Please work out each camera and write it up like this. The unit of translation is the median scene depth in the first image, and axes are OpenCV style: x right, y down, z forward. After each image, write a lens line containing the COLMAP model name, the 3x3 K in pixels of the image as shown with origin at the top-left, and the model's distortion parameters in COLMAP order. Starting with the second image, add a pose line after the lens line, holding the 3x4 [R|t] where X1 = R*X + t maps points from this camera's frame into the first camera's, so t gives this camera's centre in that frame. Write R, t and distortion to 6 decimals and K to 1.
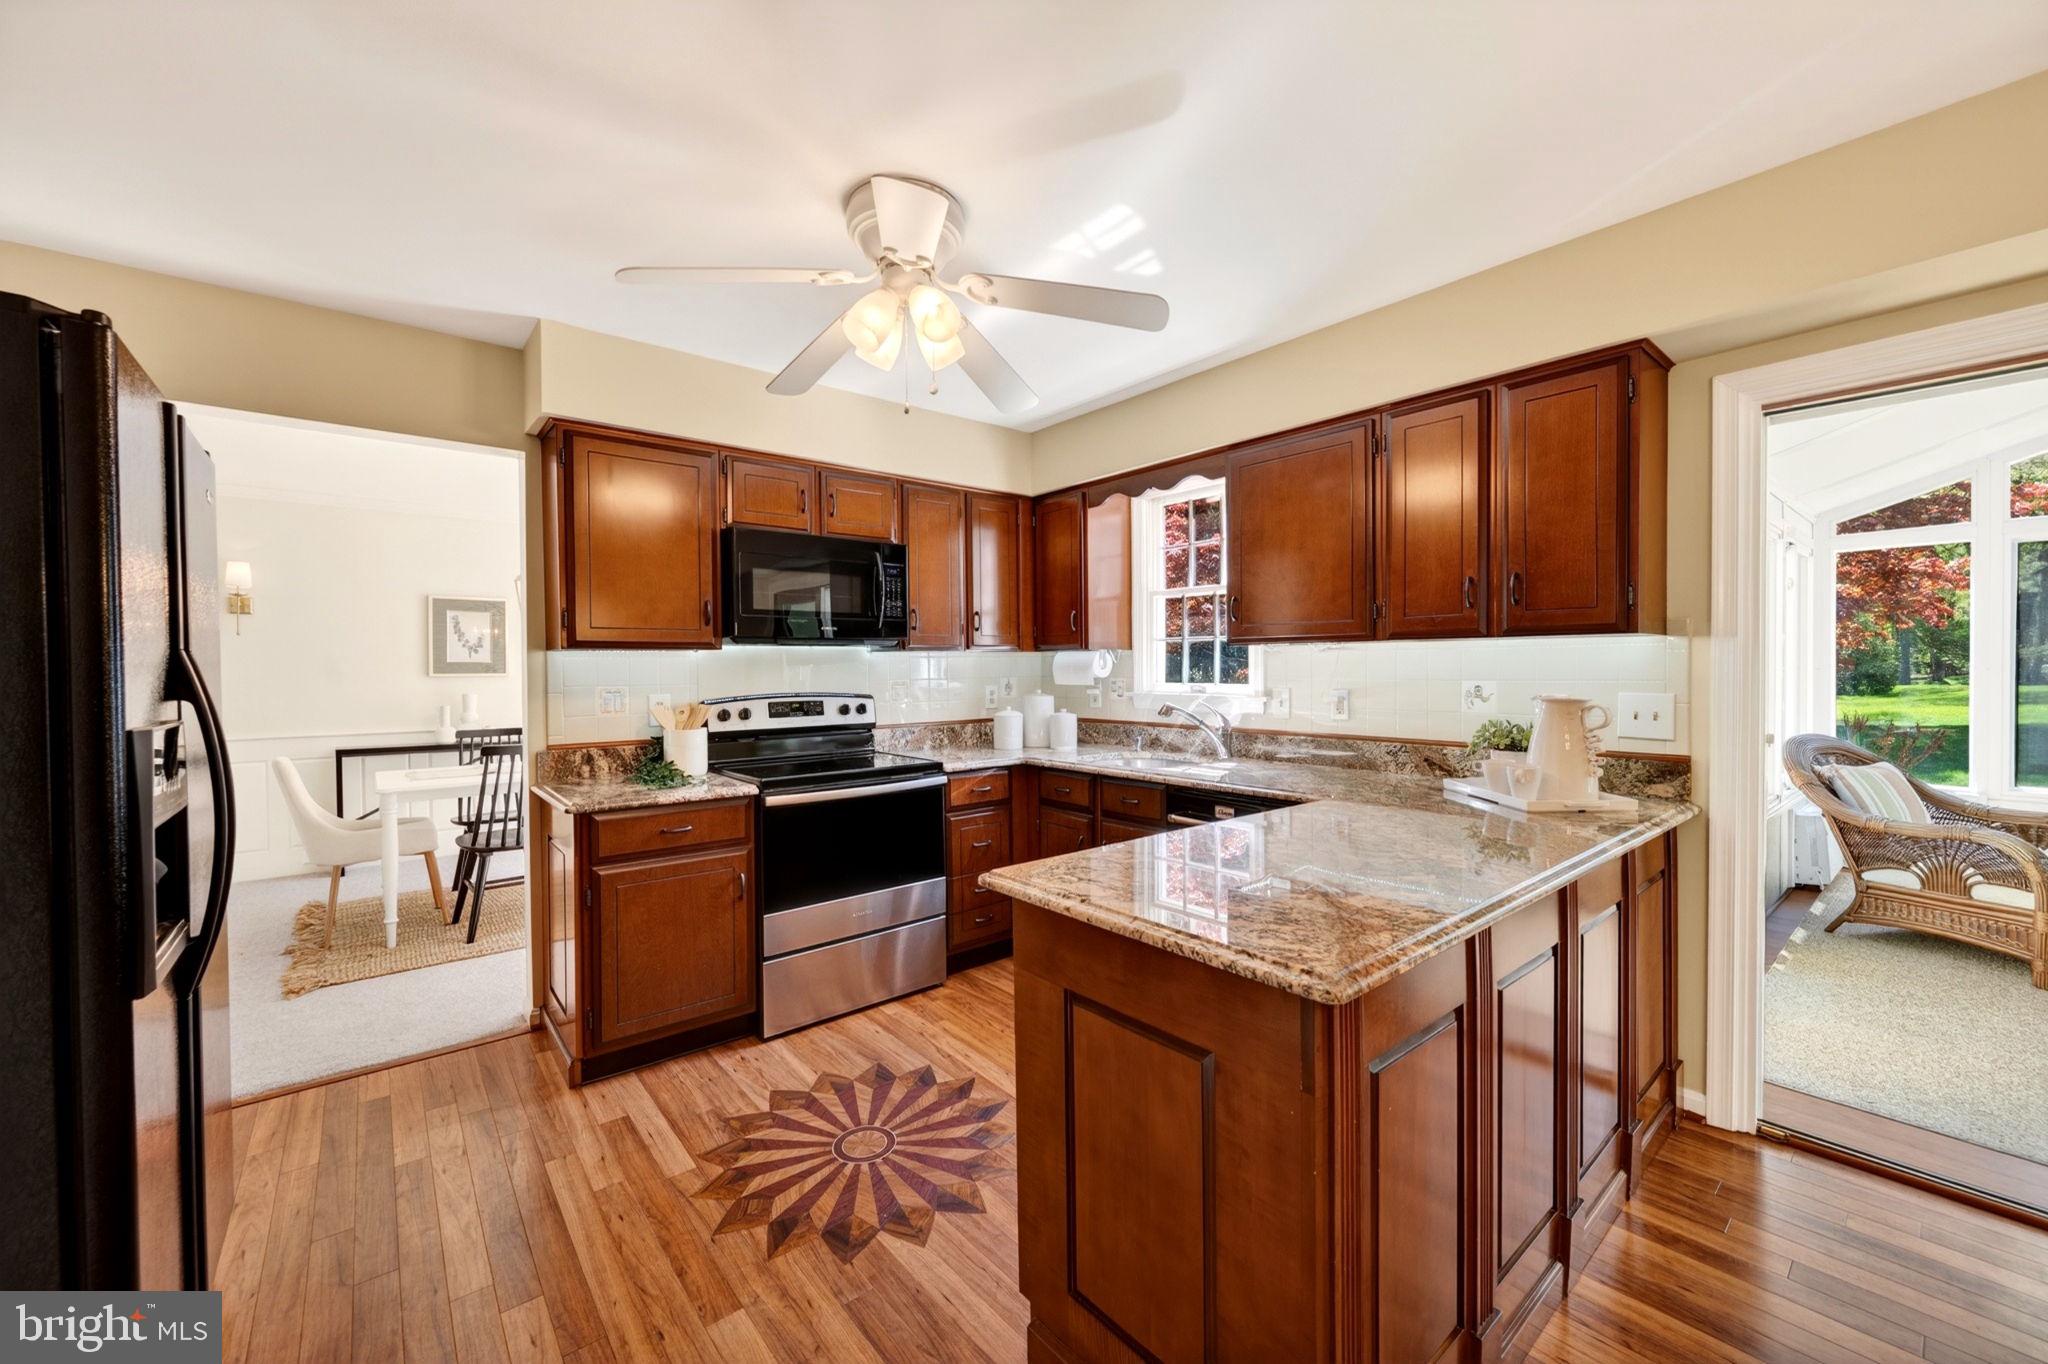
lens RADIAL K [[794.5, 0, 1024.4], [0, 794.5, 678.9], [0, 0, 1]] dist [0.000867, 0.000048]
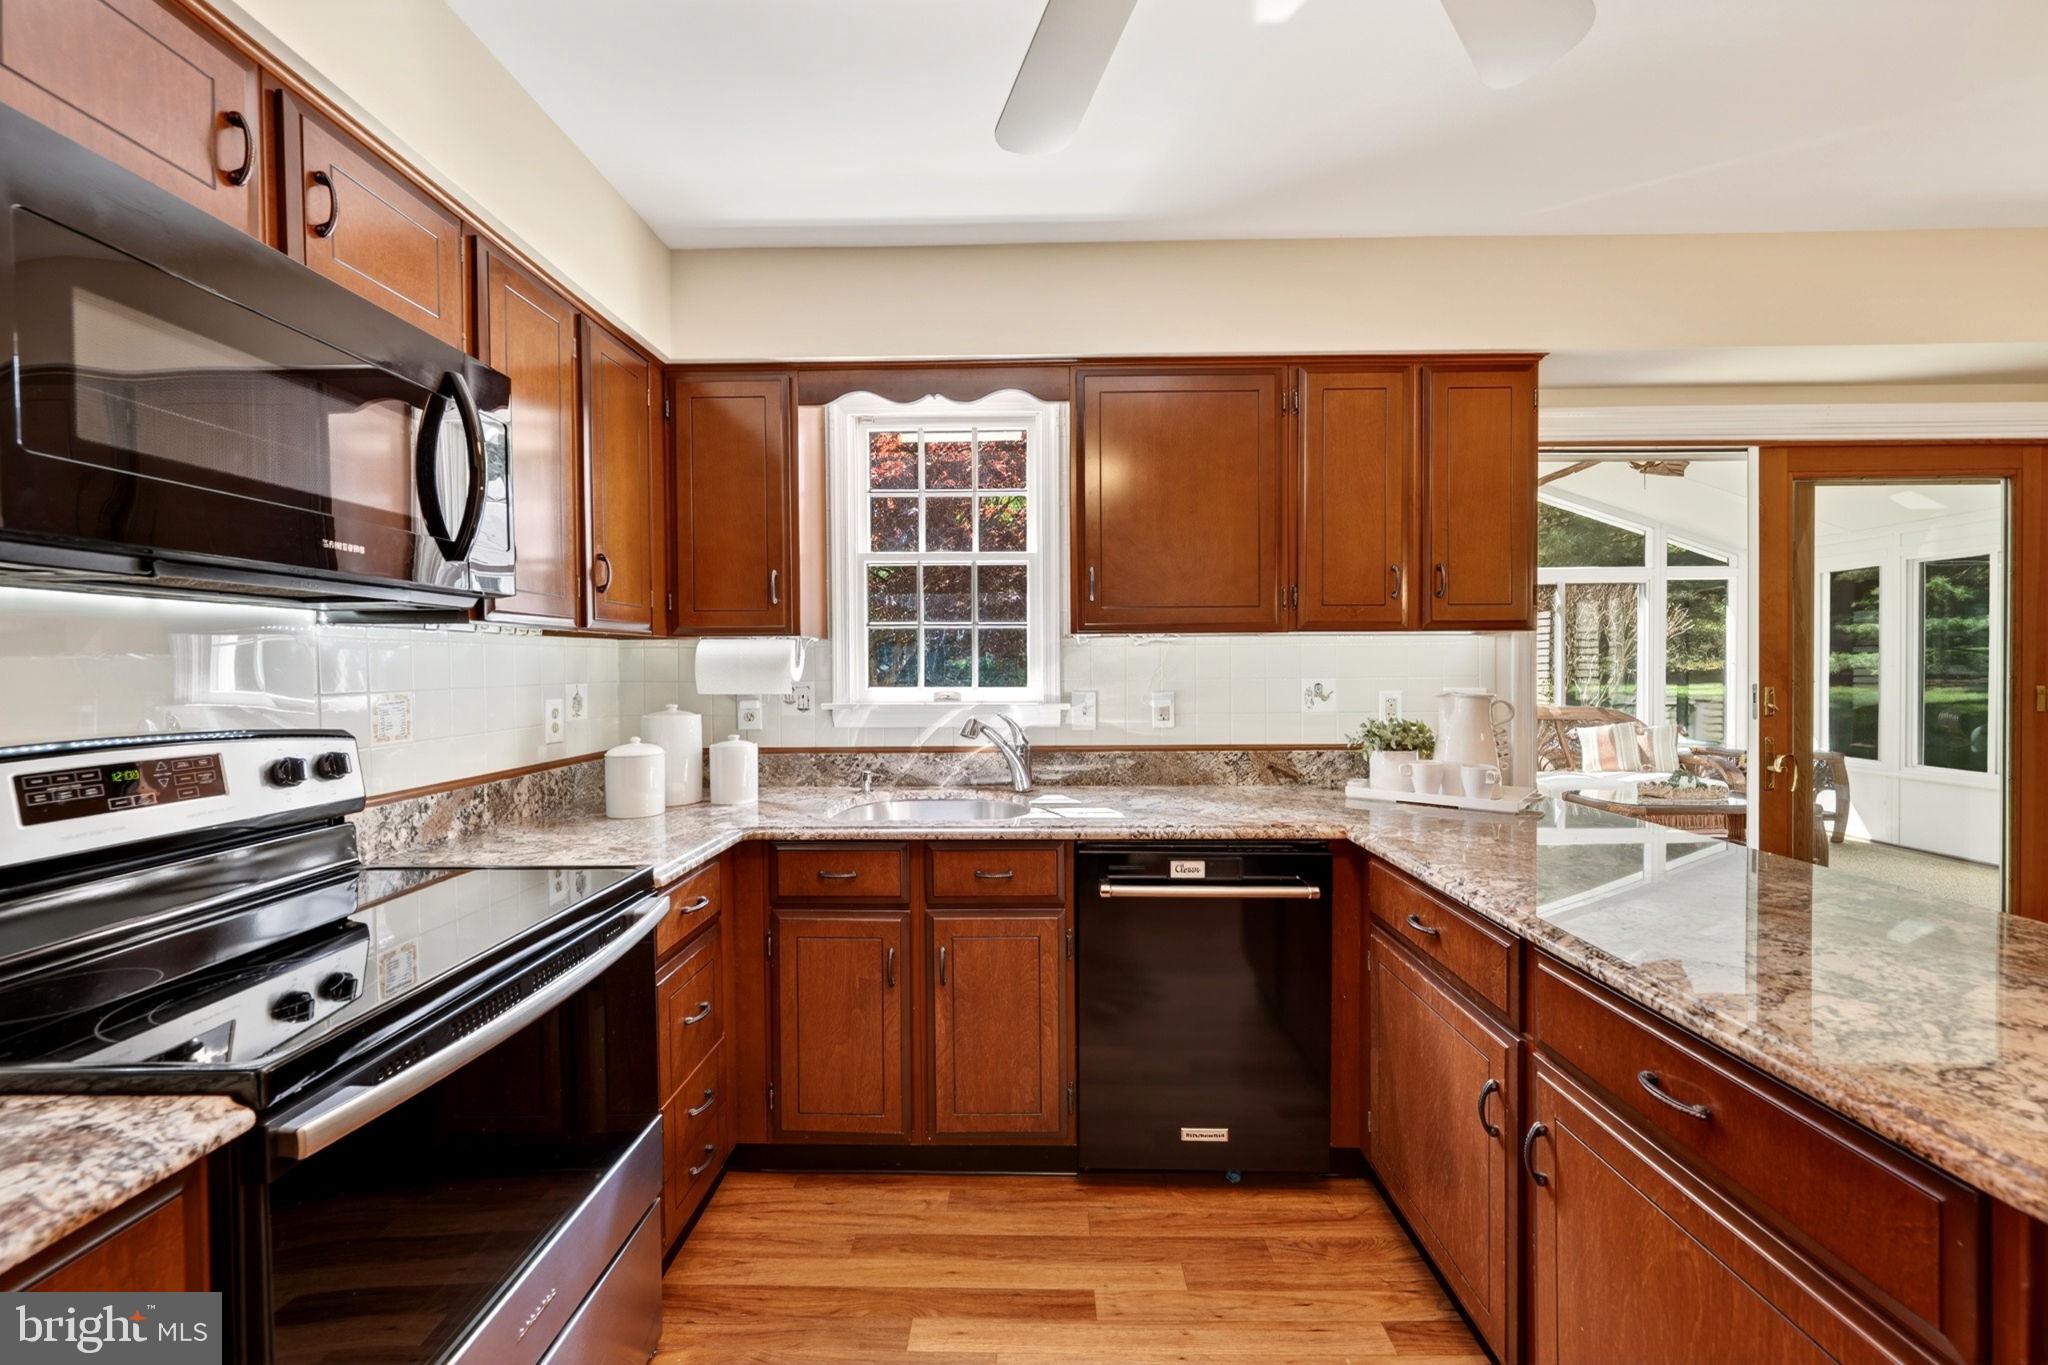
lens RADIAL K [[794.5, 0, 1024.4], [0, 794.5, 679.4], [0, 0, 1]] dist [0.000867, 0.000048]
pose [[0.651189, -0.008132, 0.758872, -0.298410], [0.013257, 0.999912, -0.000661, -0.000516], [-0.758800, 0.010491, 0.651239, 0.515845]]
